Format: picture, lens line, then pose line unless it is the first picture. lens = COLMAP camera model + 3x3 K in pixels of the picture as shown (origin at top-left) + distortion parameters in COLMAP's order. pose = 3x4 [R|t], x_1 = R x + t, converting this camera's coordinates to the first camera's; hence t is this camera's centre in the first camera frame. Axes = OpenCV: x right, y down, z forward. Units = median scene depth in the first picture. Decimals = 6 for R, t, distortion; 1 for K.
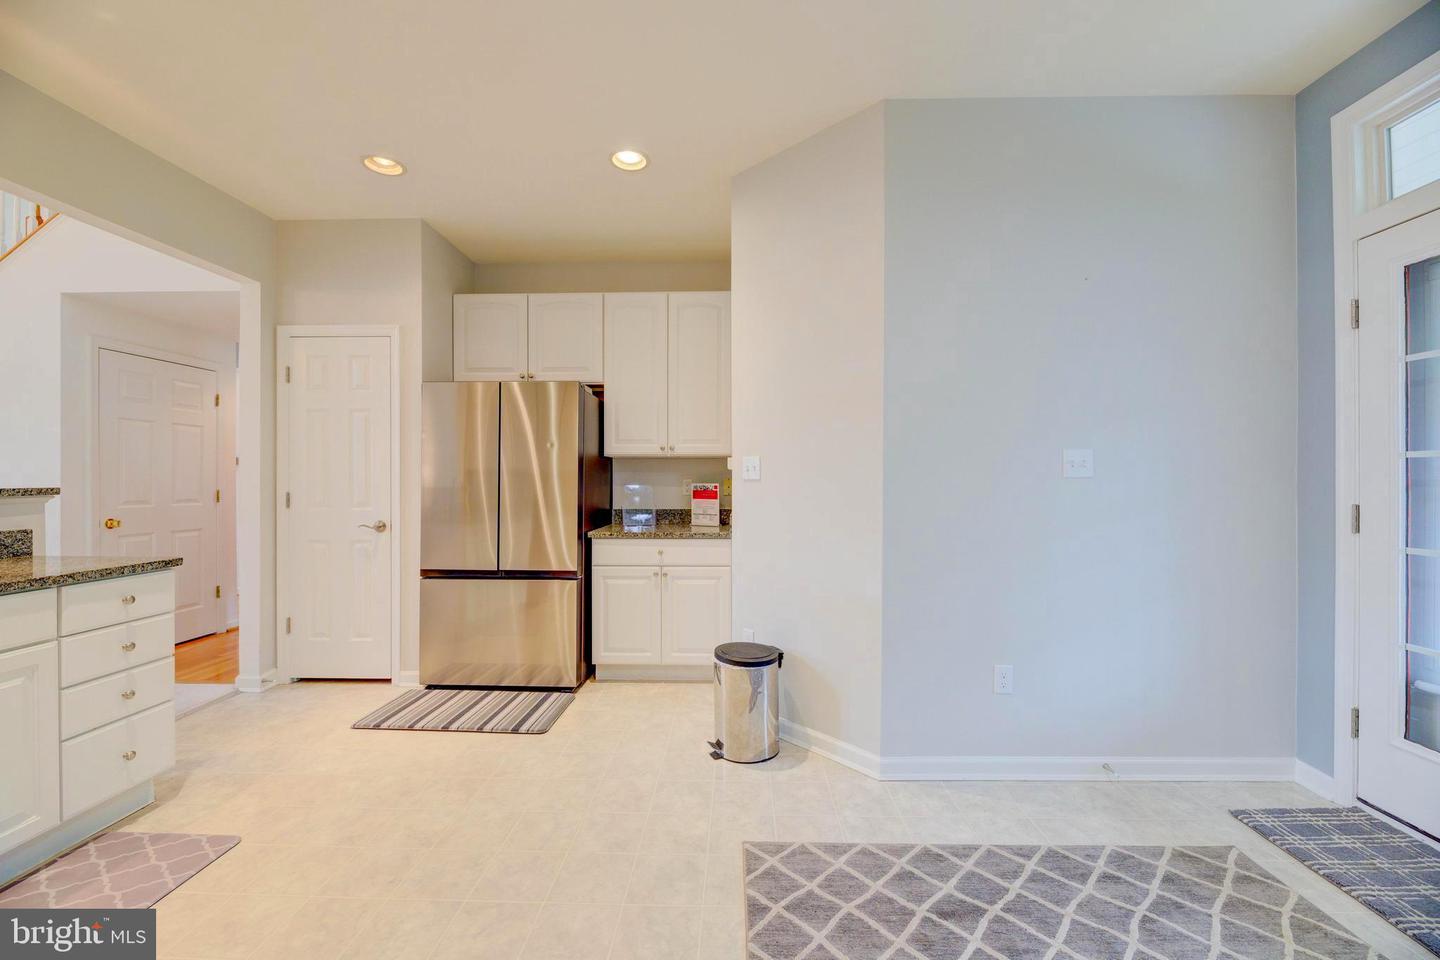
lens RADIAL K [[570.5, 0, 720.0], [0, 570.5, 480.0], [0, 0, 1]] dist [-0.000999, -0.005246]
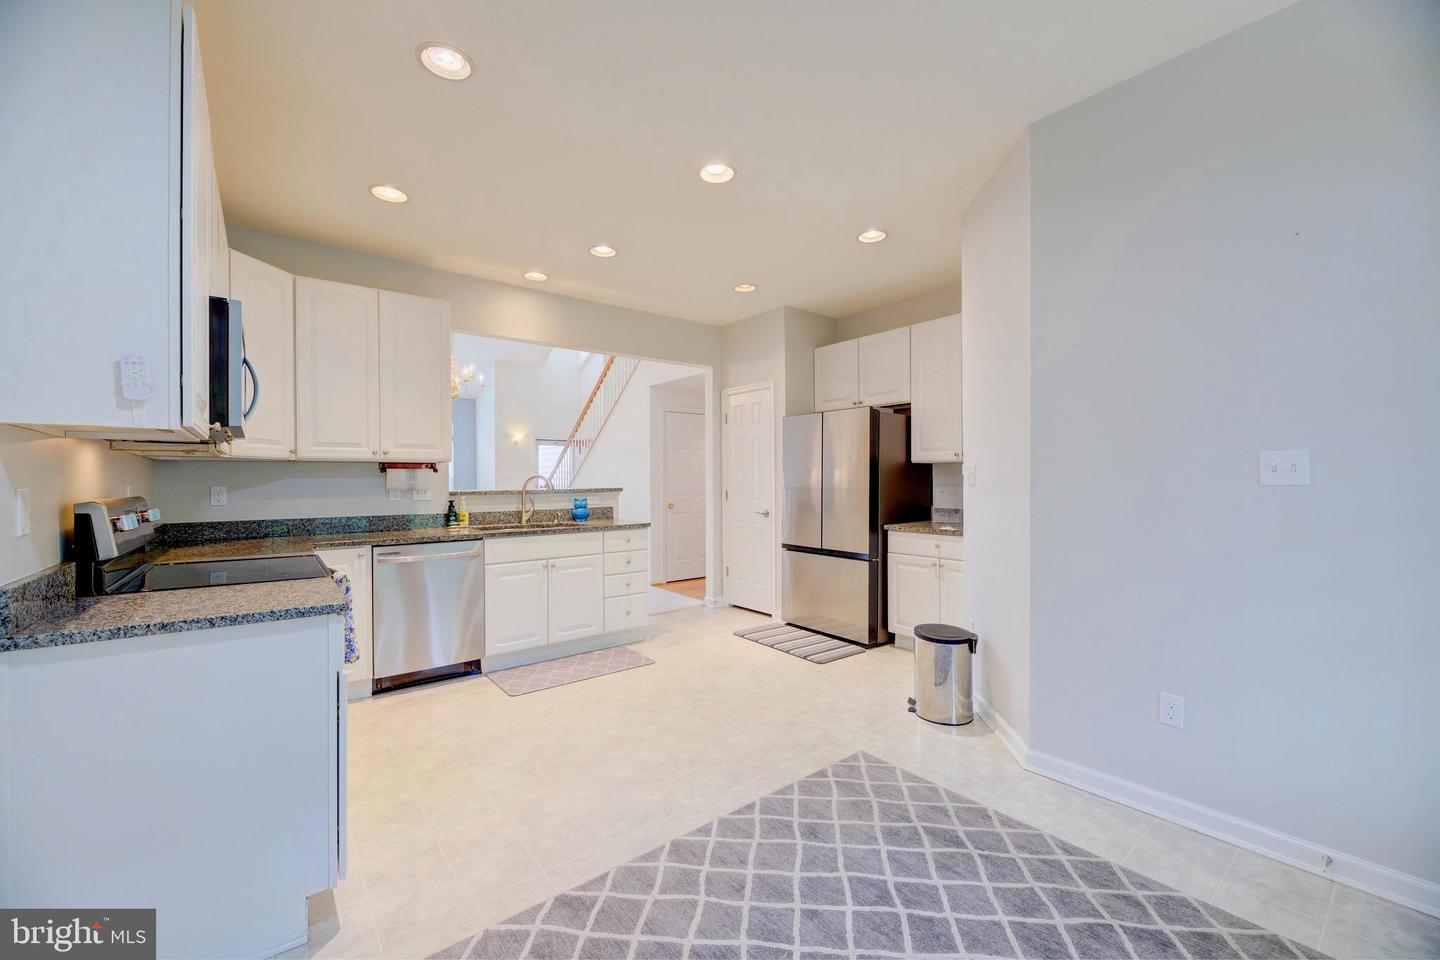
lens RADIAL K [[570.5, 0, 720.0], [0, 570.5, 480.0], [0, 0, 1]] dist [-0.000999, -0.005246]
pose [[0.646247, -0.002042, -0.763125, 0.649894], [0.006827, 0.999972, 0.003106, -0.017780], [0.763097, -0.007217, 0.646243, -0.105855]]
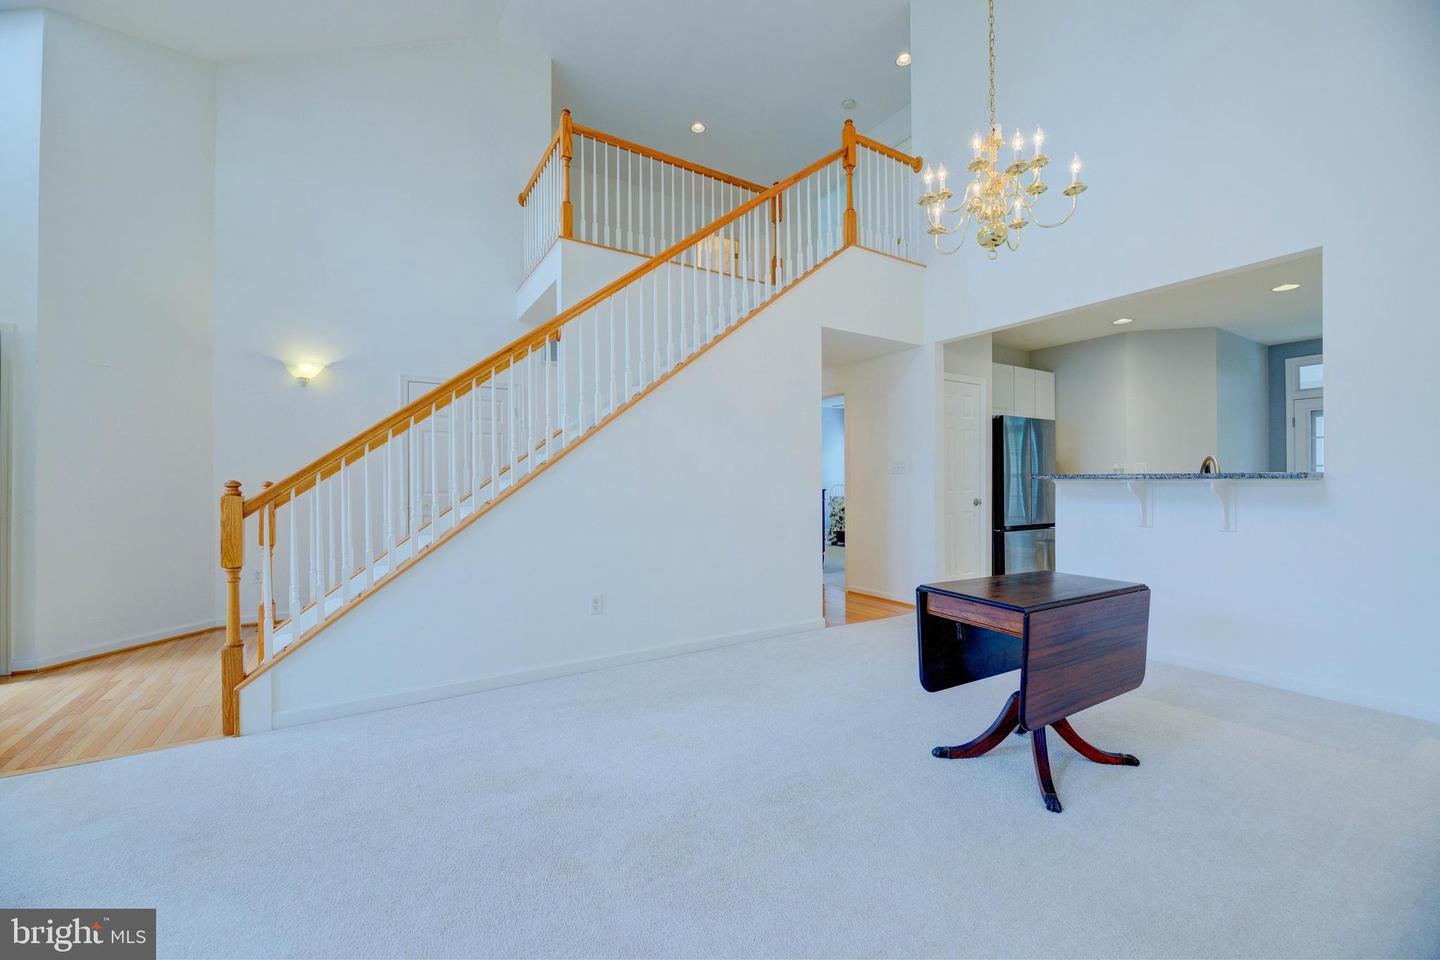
lens RADIAL K [[570.5, 0, 720.0], [0, 570.5, 480.0], [0, 0, 1]] dist [-0.000999, -0.005246]
pose [[0.838097, 0.001180, 0.545520, -2.770557], [-0.000752, 0.999999, -0.001008, 0.028548], [-0.545521, 0.000435, 0.838097, 0.062567]]
